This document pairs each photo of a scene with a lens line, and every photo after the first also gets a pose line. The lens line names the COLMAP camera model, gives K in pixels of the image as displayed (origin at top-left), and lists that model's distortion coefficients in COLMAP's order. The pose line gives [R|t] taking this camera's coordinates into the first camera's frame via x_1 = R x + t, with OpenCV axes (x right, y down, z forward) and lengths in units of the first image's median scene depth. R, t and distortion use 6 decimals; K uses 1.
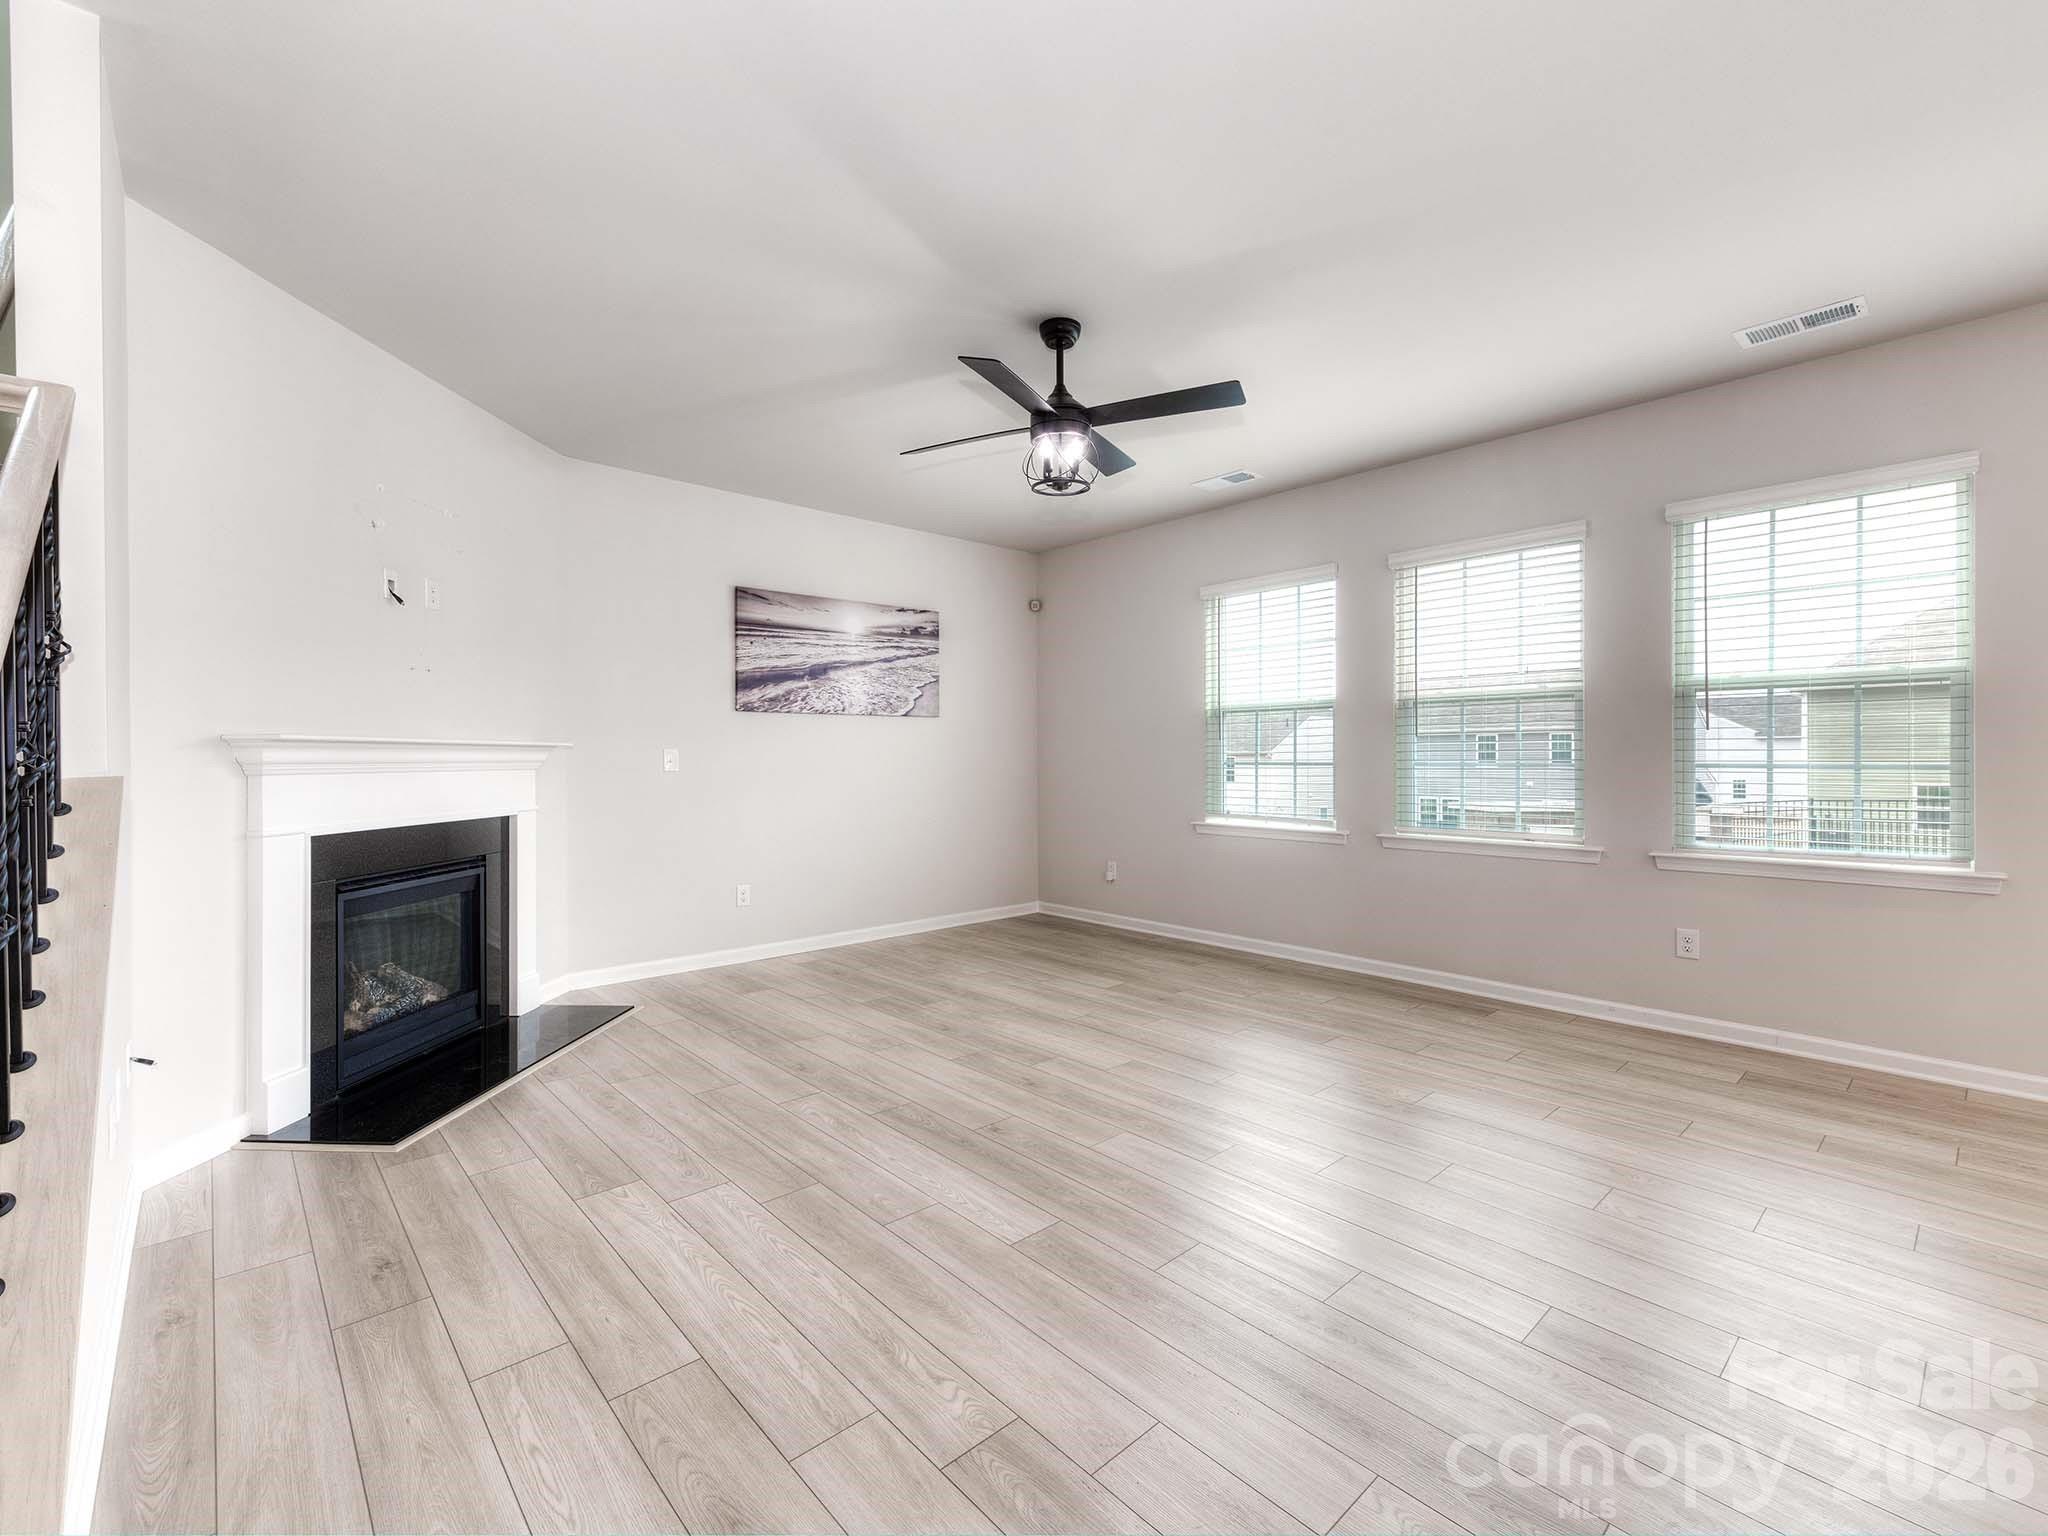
lens RADIAL K [[892.5, 0, 1024.1], [0, 892.5, 763.7], [0, 0, 1]] dist [0.004549, -0.003121]
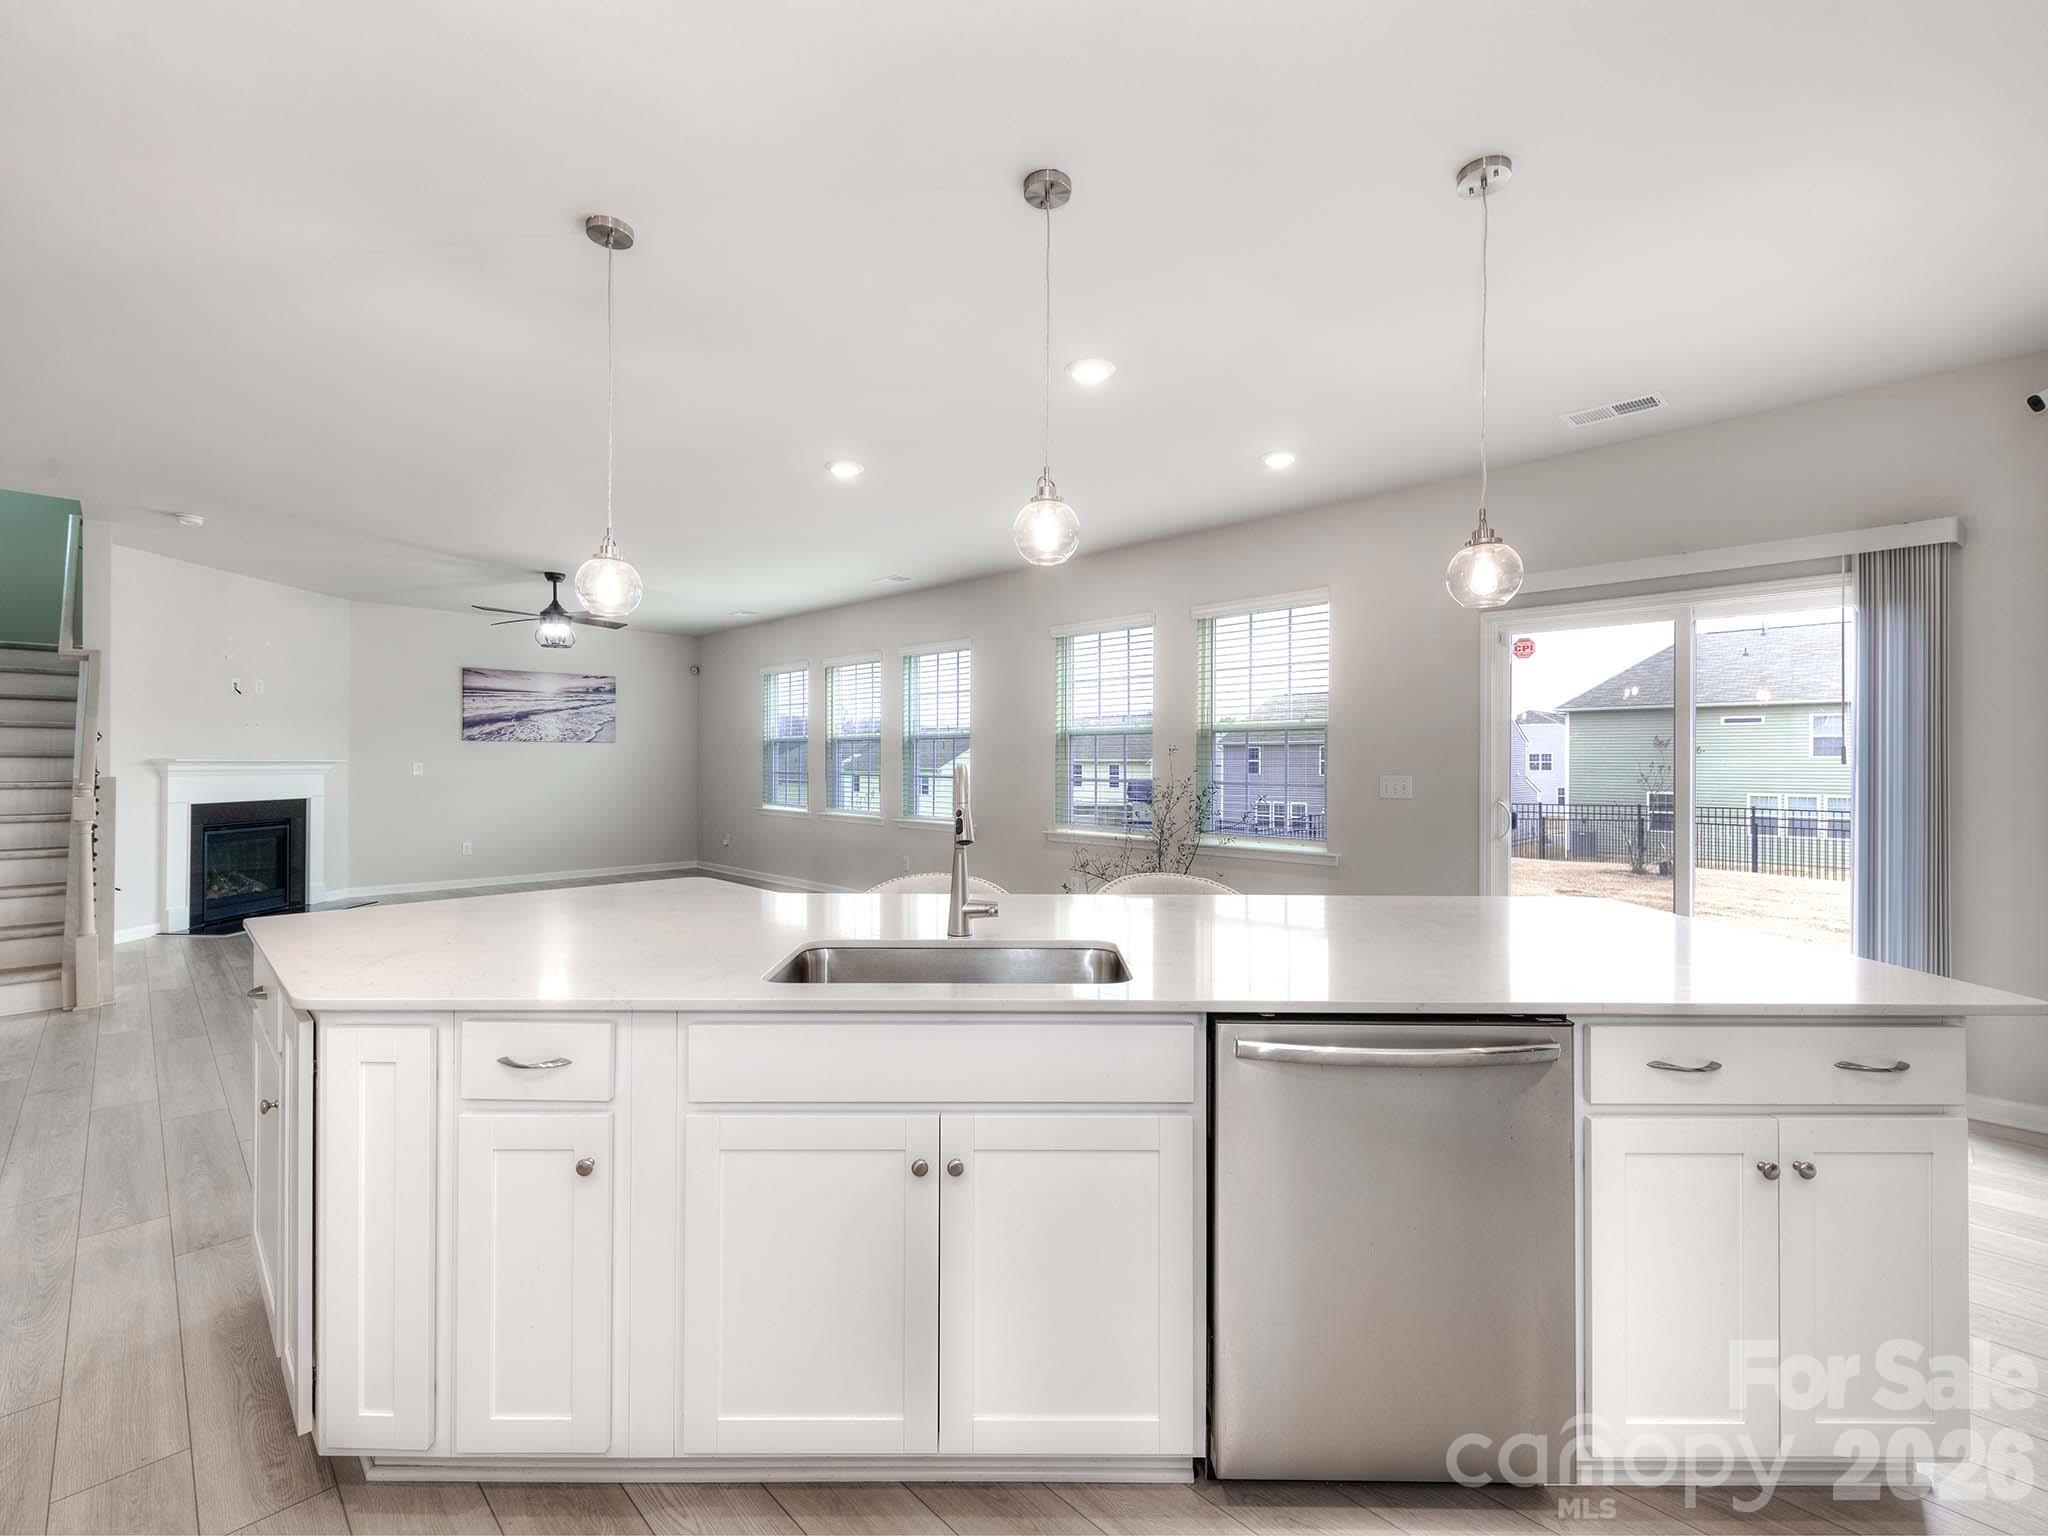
lens RADIAL K [[892.5, 0, 1030.0], [0, 892.5, 762.4], [0, 0, 1]] dist [0.004549, -0.003121]
pose [[0.998483, 0.006227, 0.054702, 0.655957], [-0.005792, 0.999950, -0.008105, -0.009015], [-0.054750, 0.007776, 0.998470, -0.752735]]
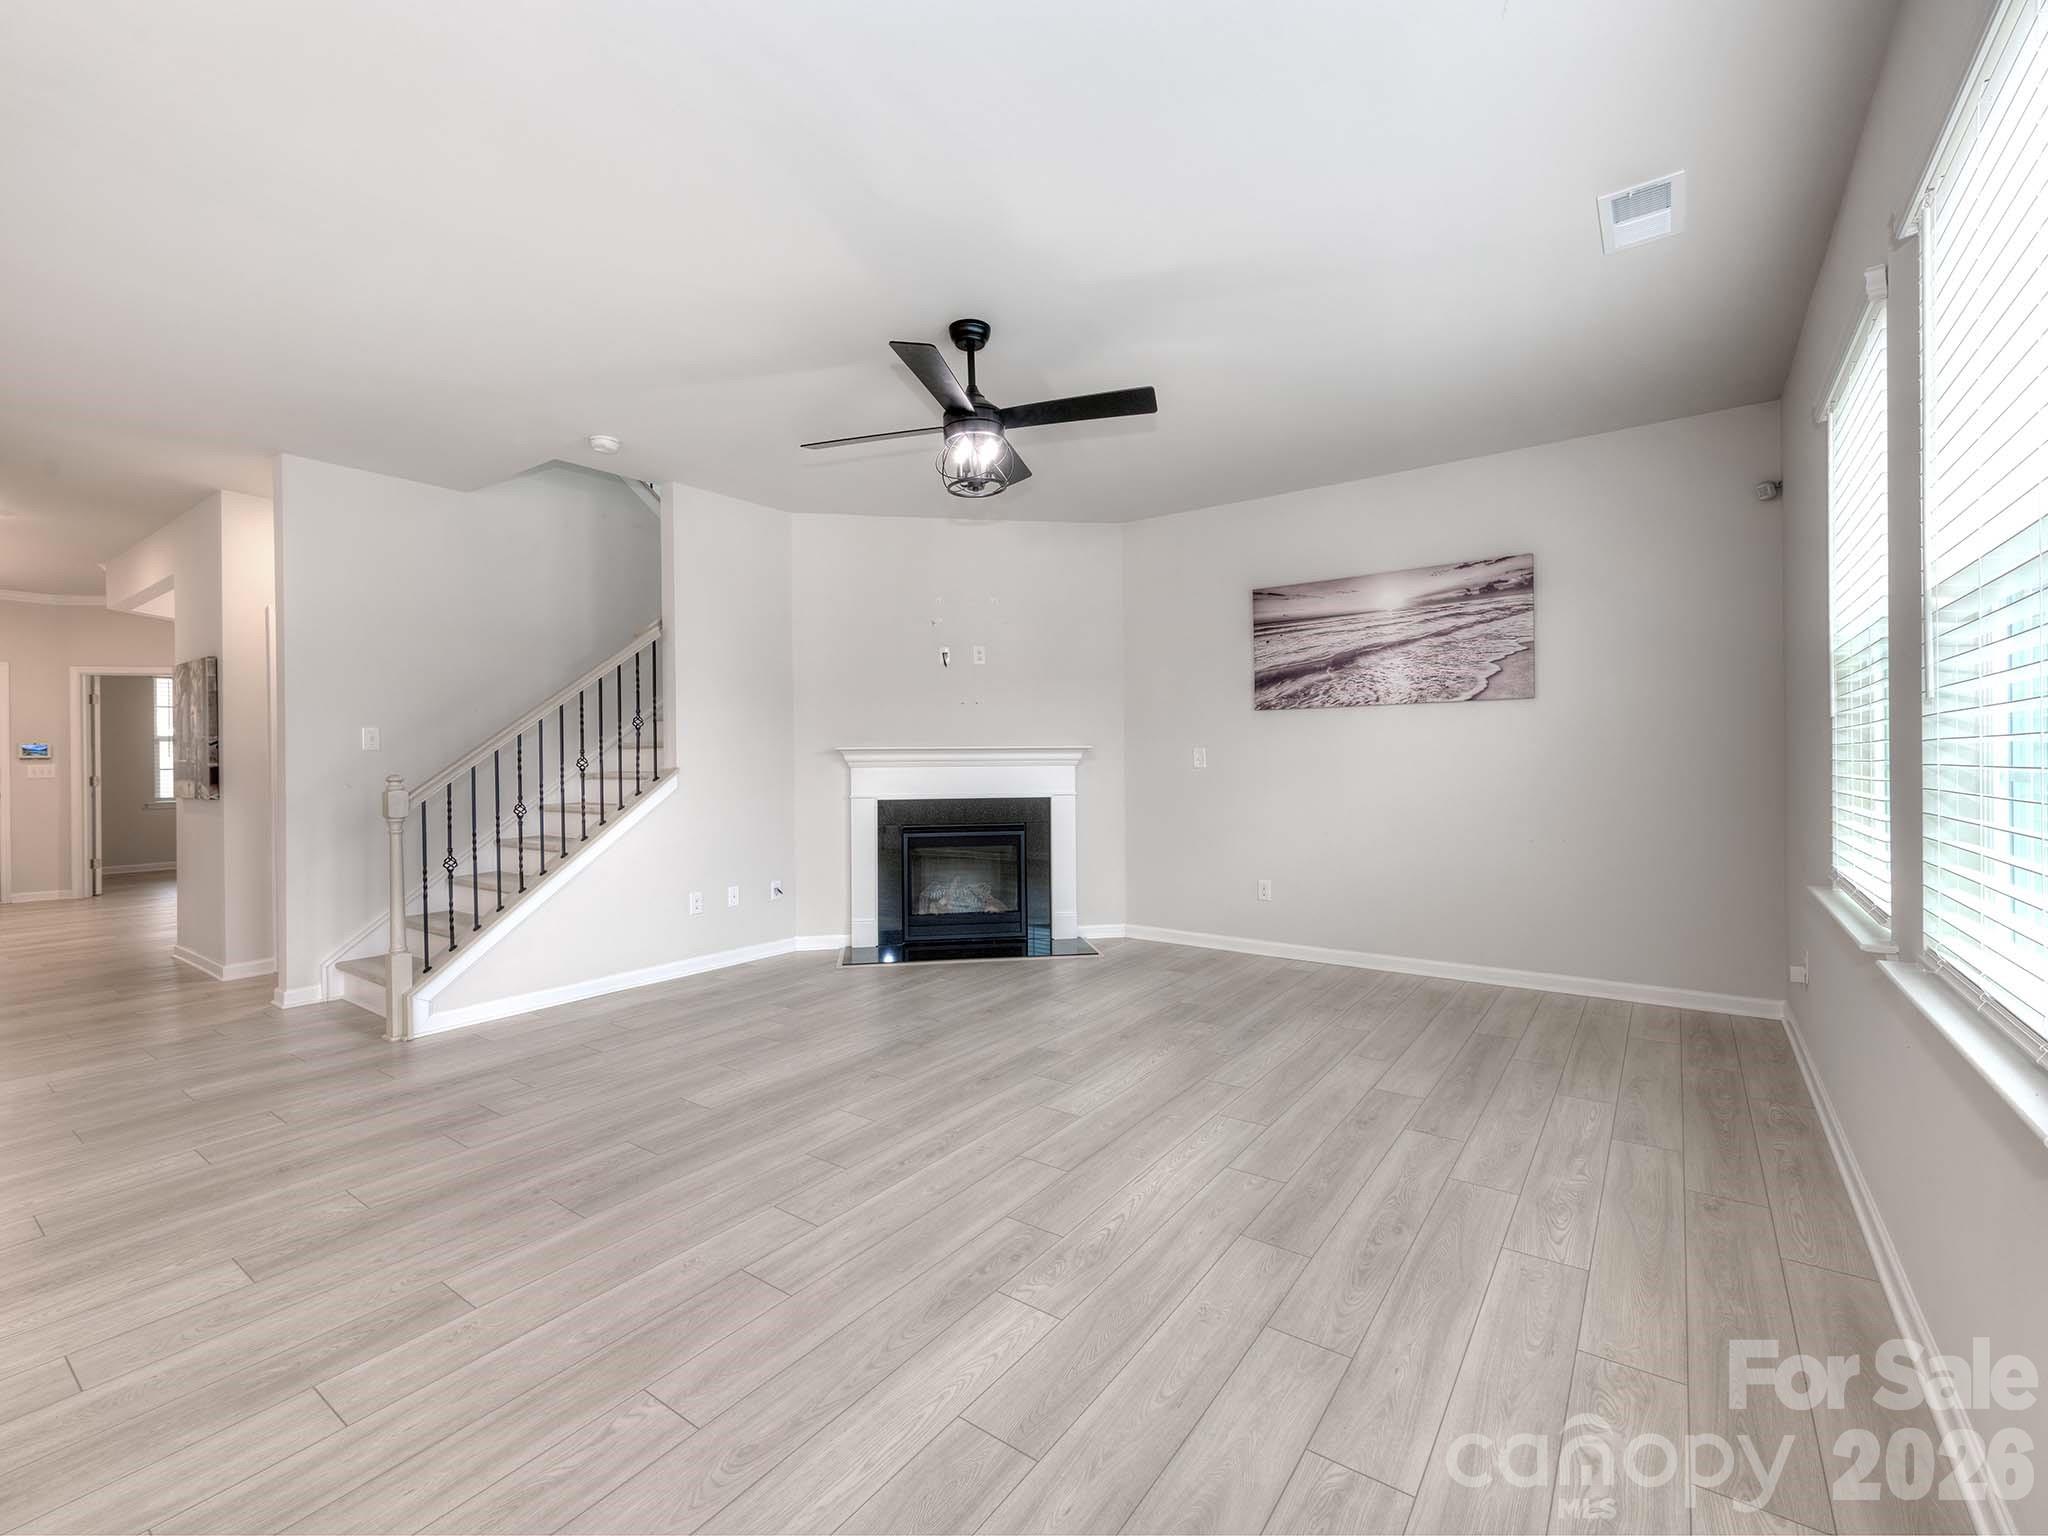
lens RADIAL K [[892.5, 0, 1027.9], [0, 892.5, 769.8], [0, 0, 1]] dist [0.004549, -0.003121]
pose [[0.203655, 0.015839, -0.978915, 0.627247], [0.002956, 0.999855, 0.016793, -0.007920], [0.979038, -0.006314, 0.203578, 0.521027]]
